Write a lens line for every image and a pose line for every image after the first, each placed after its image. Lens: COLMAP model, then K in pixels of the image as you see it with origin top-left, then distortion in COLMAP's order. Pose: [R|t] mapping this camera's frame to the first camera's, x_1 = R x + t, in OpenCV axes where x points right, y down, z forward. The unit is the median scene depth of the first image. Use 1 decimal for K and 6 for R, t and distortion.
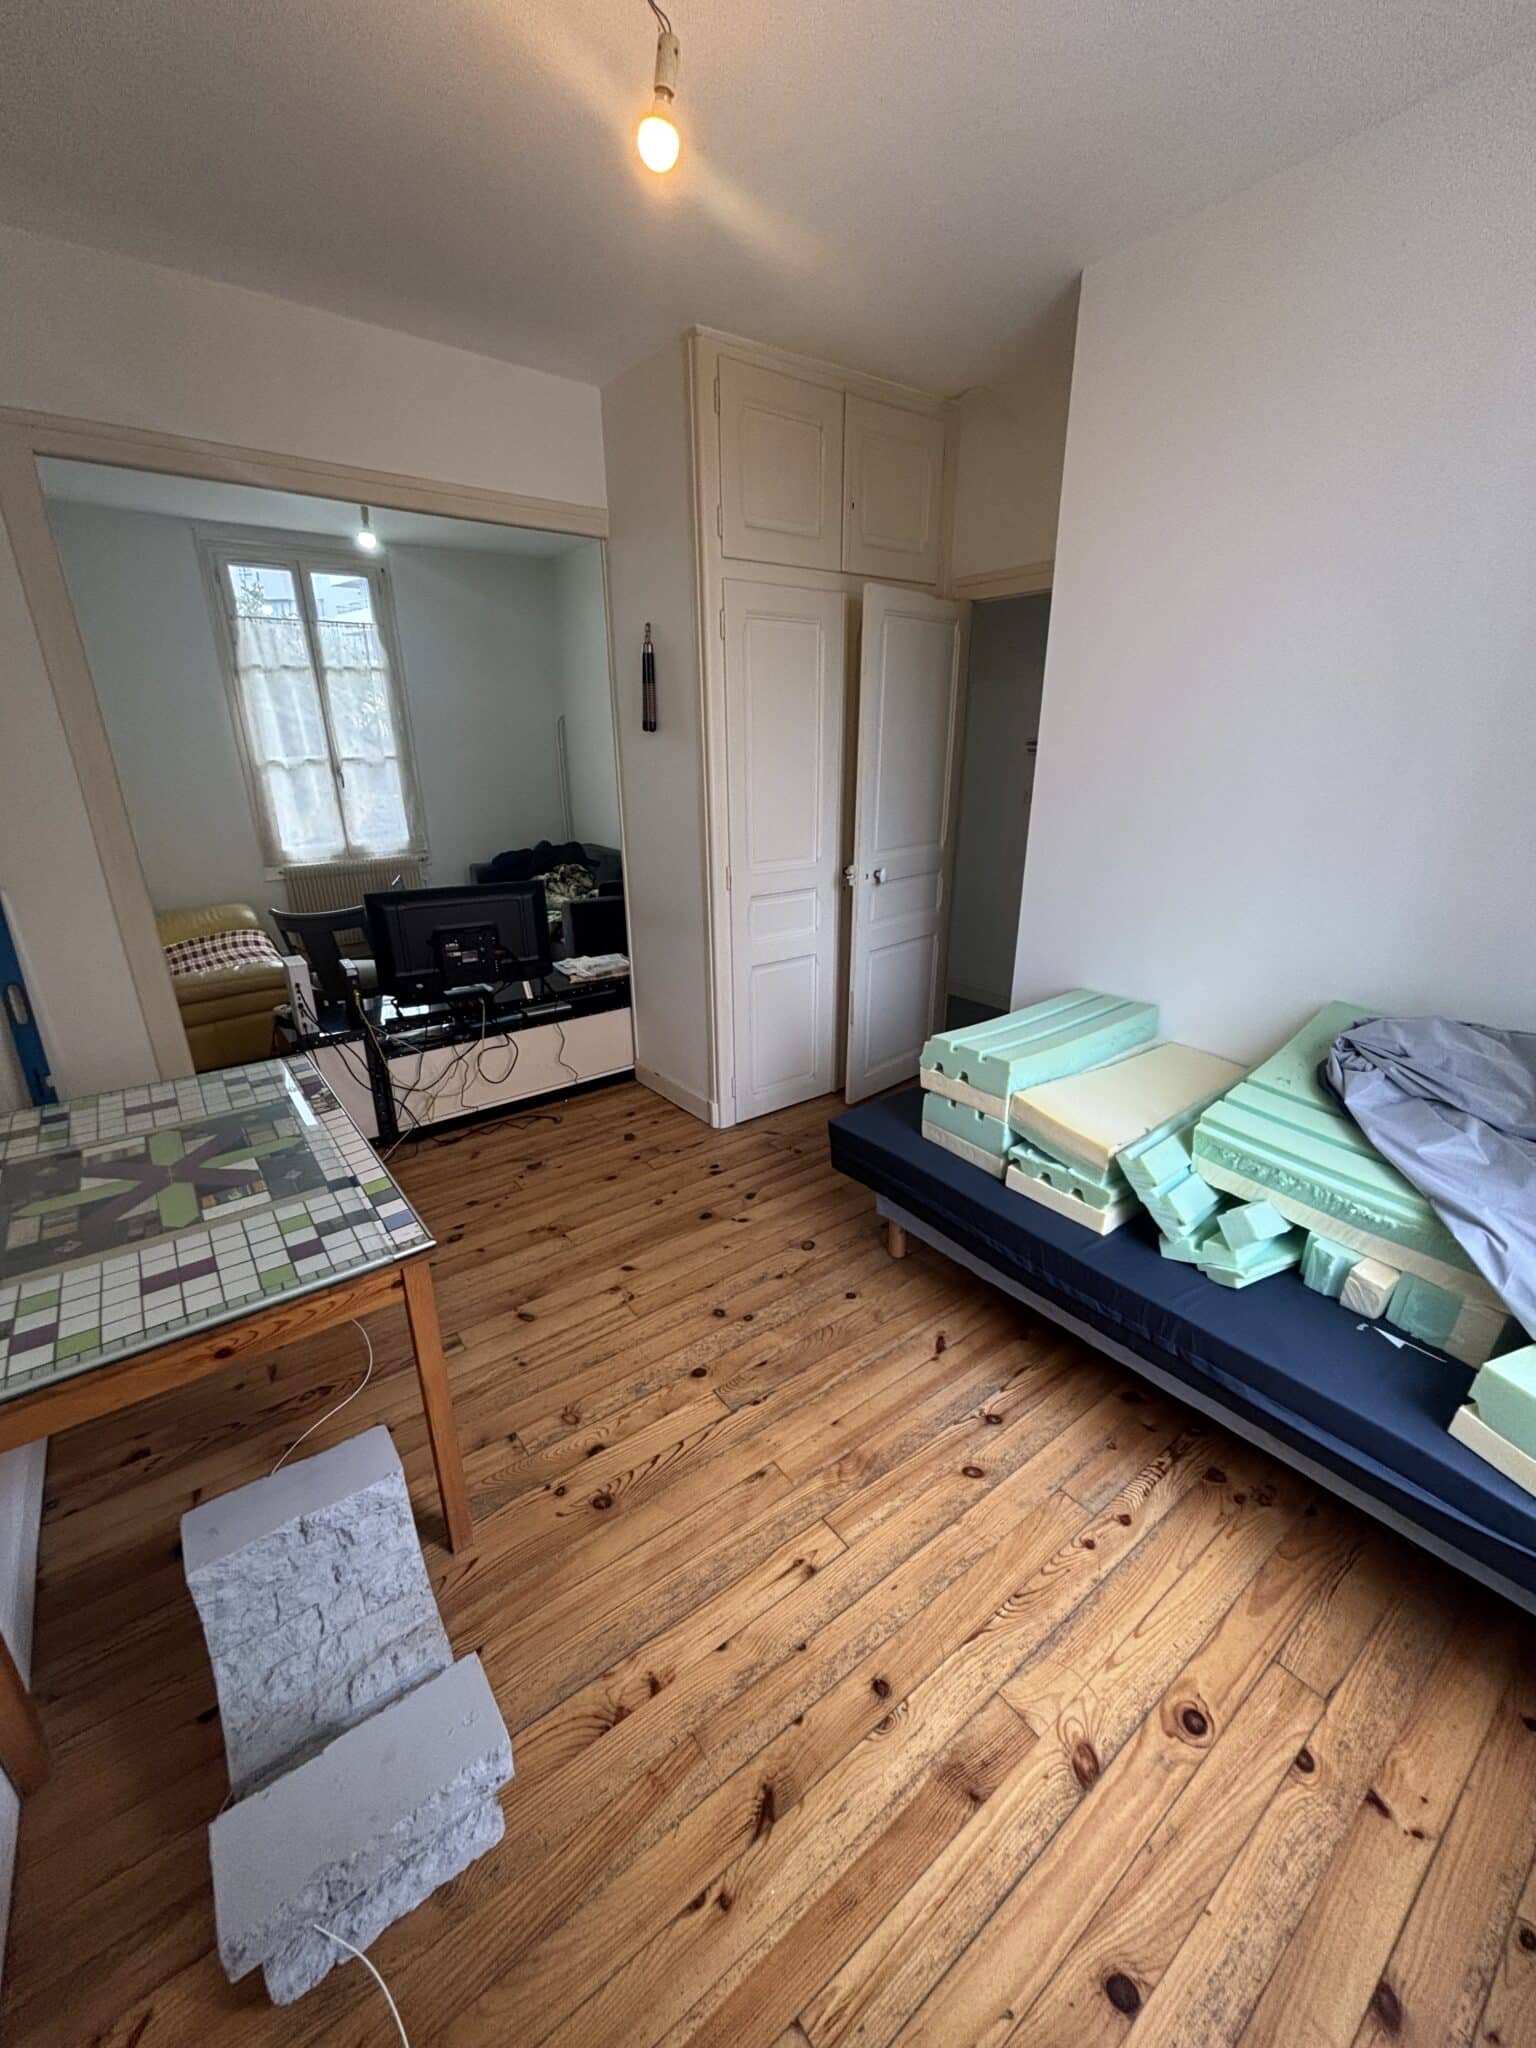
lens RADIAL K [[819.3, 0, 771.4], [0, 819.3, 1019.2], [0, 0, 1]] dist [-0.002912, -0.000250]
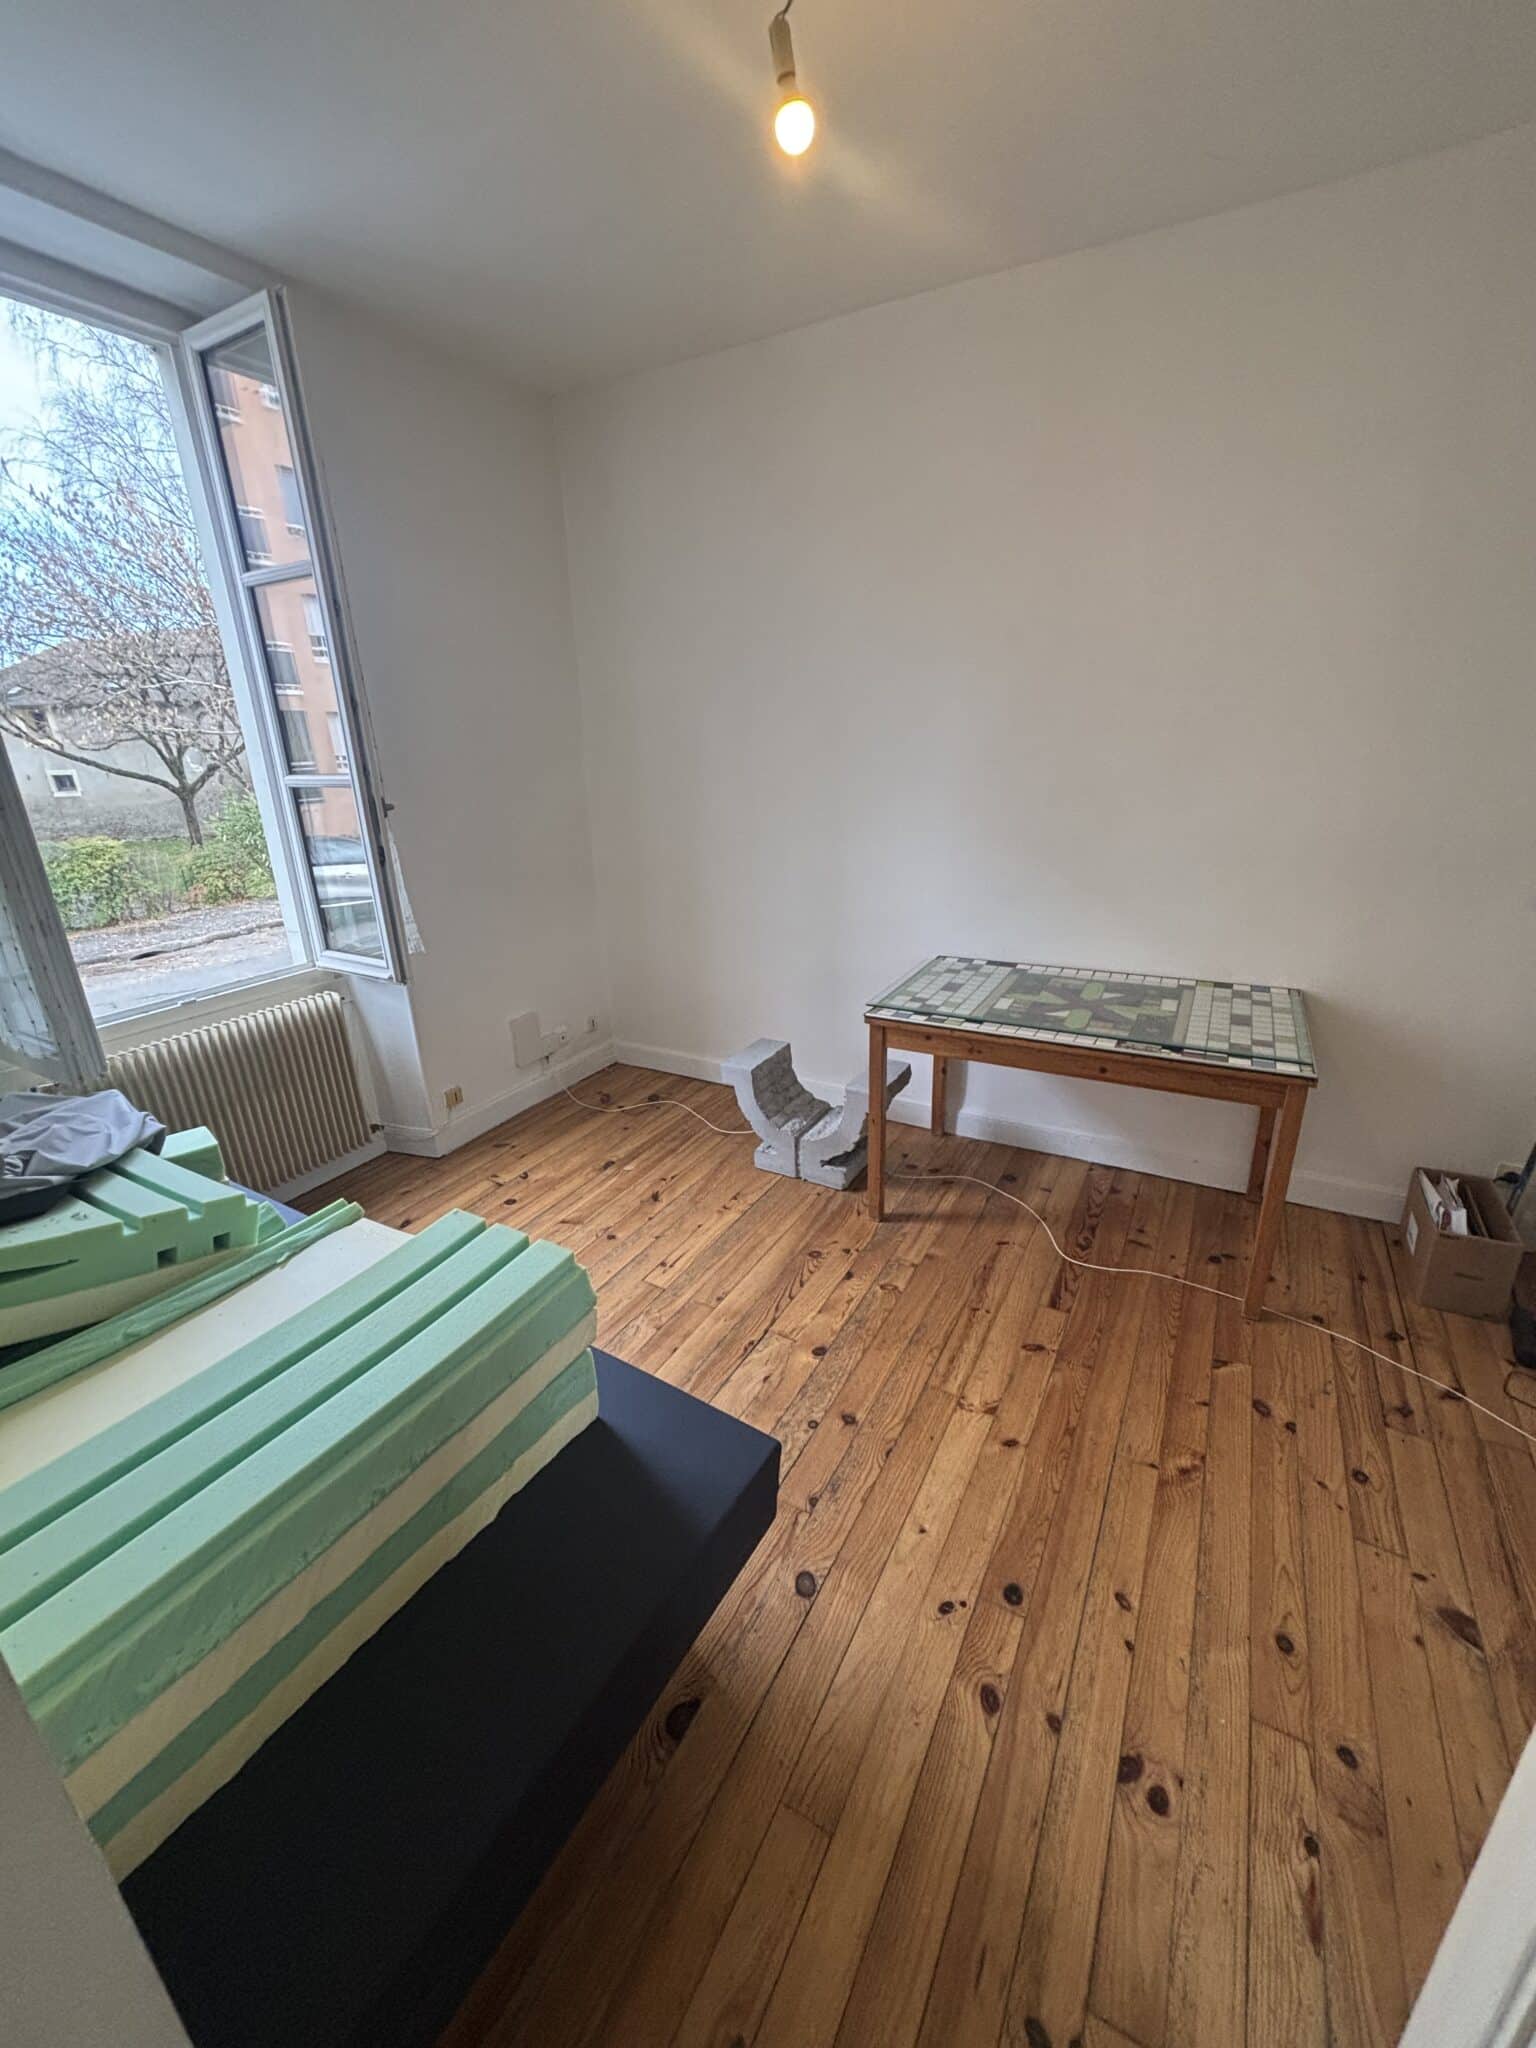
lens RADIAL K [[819.3, 0, 771.8], [0, 819.3, 1031.3], [0, 0, 1]] dist [-0.002912, -0.000250]
pose [[-0.915908, 0.165275, -0.365782, 0.309466], [-0.100163, 0.788354, 0.607014, -0.557943], [0.388690, 0.592606, -0.705505, 1.669367]]
